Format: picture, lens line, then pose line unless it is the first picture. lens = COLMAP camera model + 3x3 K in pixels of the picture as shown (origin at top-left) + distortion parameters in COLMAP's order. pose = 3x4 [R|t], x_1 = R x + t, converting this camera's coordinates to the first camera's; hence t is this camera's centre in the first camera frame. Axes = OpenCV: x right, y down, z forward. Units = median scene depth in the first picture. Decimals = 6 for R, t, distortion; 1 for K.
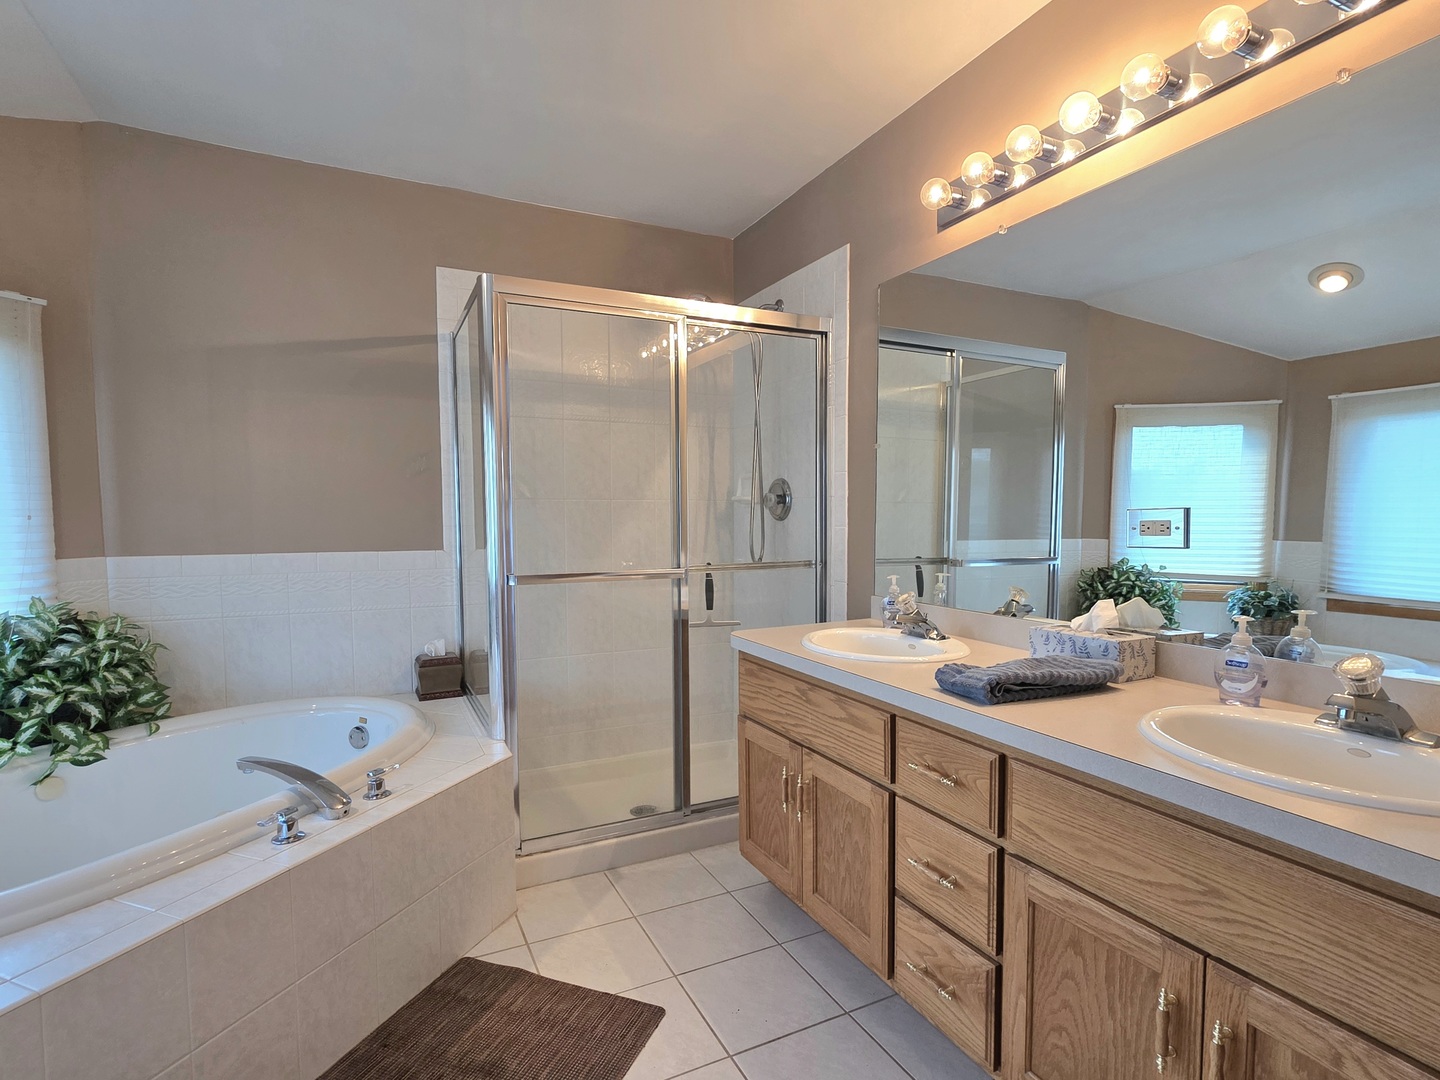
lens RADIAL K [[723.2, 0, 719.5], [0, 723.2, 550.6], [0, 0, 1]] dist [-0.002319, 0.000287]
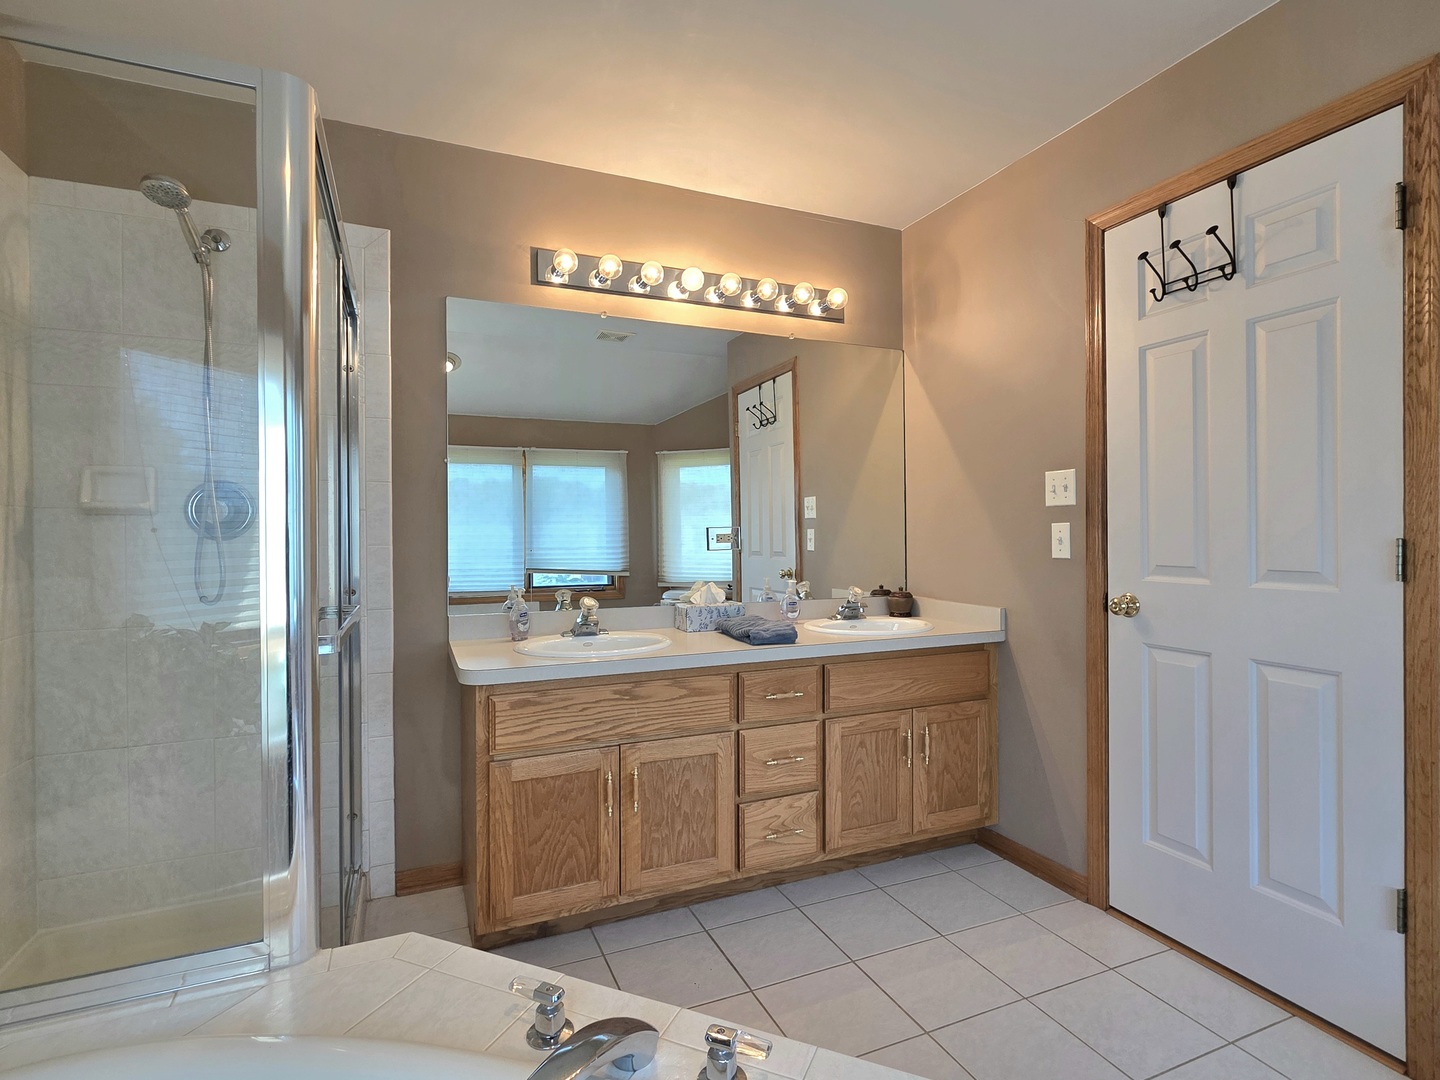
lens RADIAL K [[723.2, 0, 719.3], [0, 723.2, 536.5], [0, 0, 1]] dist [-0.002319, 0.000287]
pose [[0.052218, 0.003187, 0.998631, -1.063467], [0.057486, 0.998327, -0.006192, -0.024372], [-0.996980, 0.057731, 0.051948, 0.878454]]
